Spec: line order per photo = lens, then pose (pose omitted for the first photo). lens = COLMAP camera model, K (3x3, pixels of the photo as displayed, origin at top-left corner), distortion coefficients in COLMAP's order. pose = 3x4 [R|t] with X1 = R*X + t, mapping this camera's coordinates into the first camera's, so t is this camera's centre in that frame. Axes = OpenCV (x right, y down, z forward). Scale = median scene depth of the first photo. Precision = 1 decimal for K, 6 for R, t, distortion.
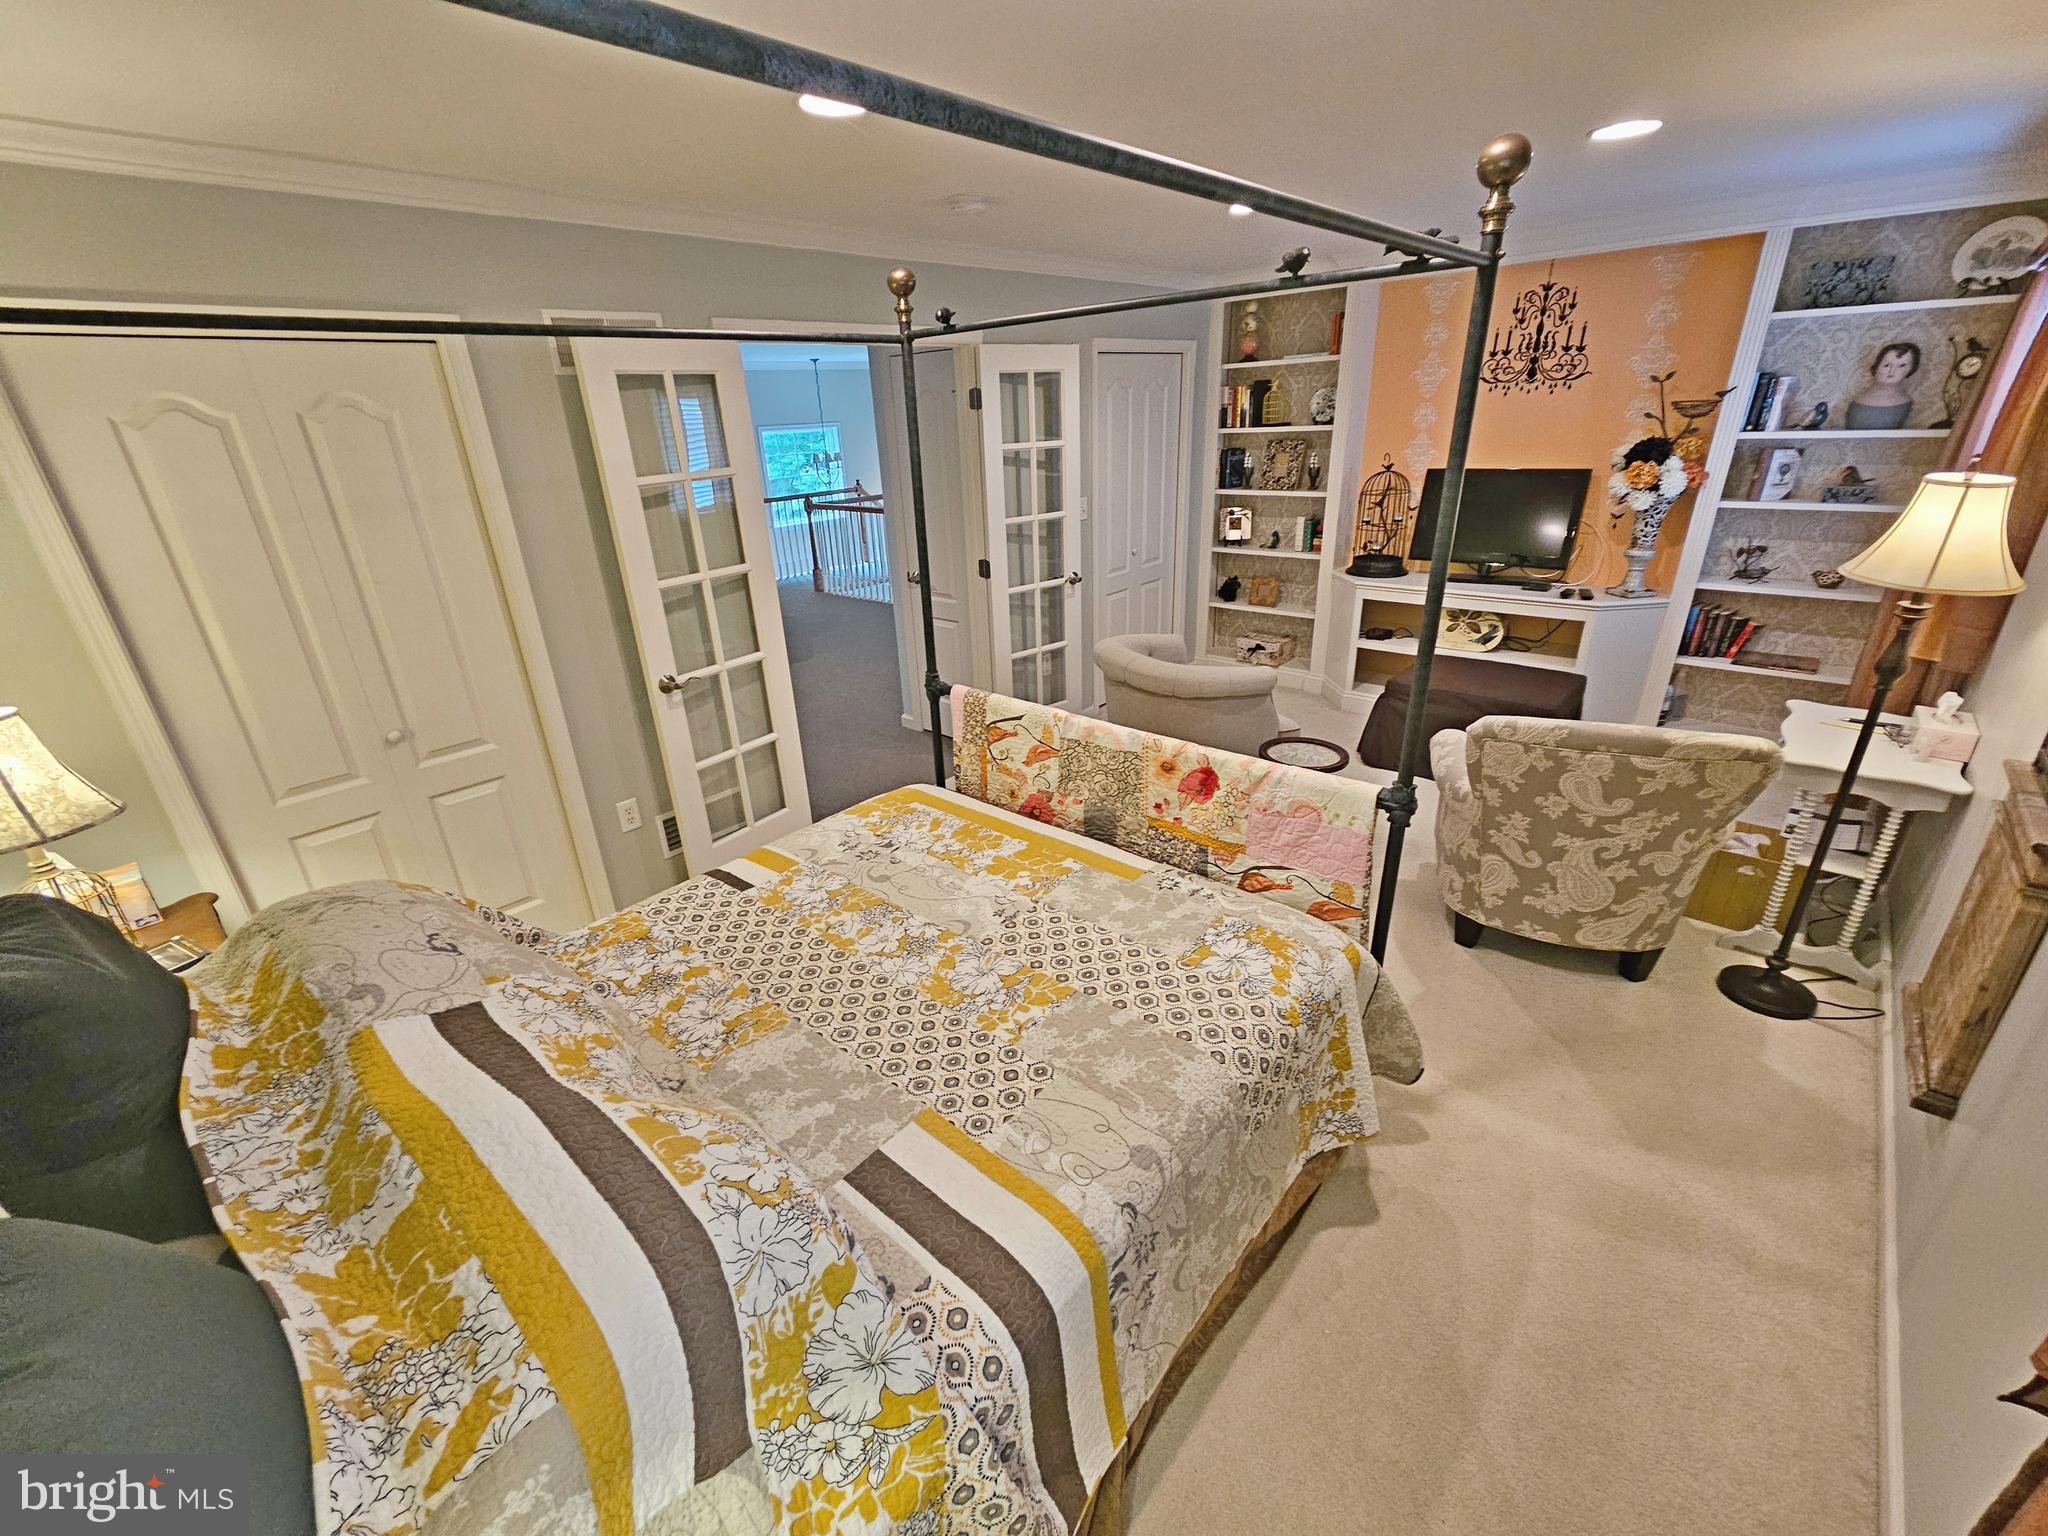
lens RADIAL K [[848.6, 0, 1001.8], [0, 848.6, 764.4], [0, 0, 1]] dist [0.000413, 0.000395]
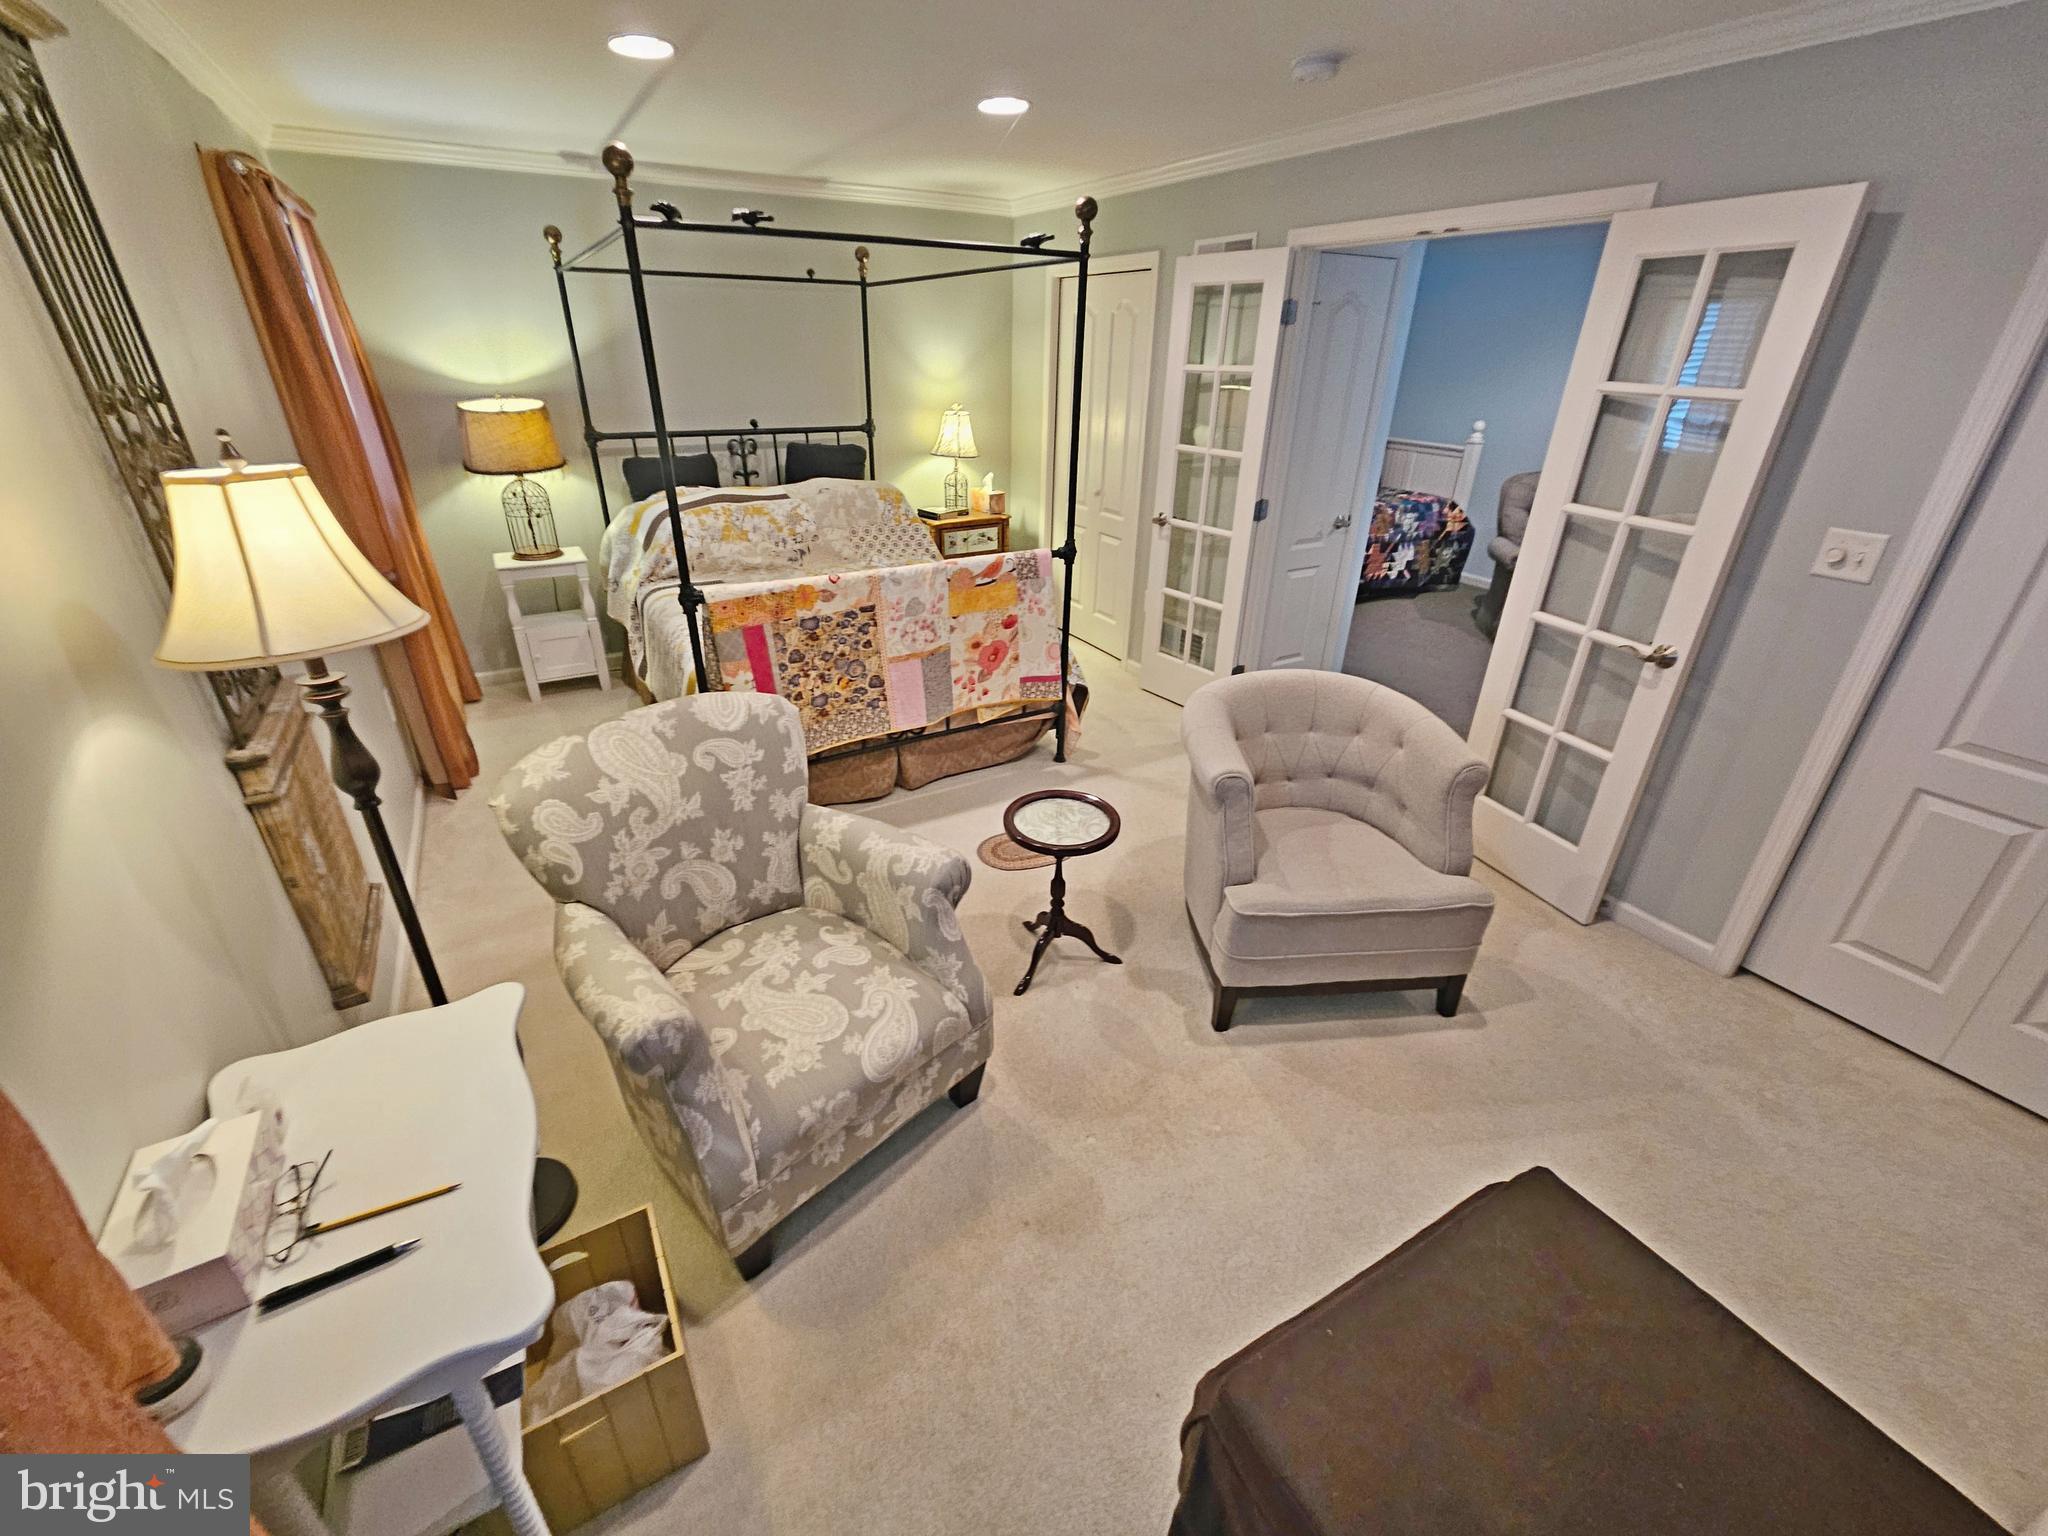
lens RADIAL K [[848.6, 0, 1001.8], [0, 848.6, 764.4], [0, 0, 1]] dist [0.000413, 0.000395]
pose [[-0.326368, 0.466692, -0.821999, 1.044805], [-0.353084, 0.746479, 0.564004, -0.497070], [0.876822, 0.474307, -0.078846, 1.091113]]
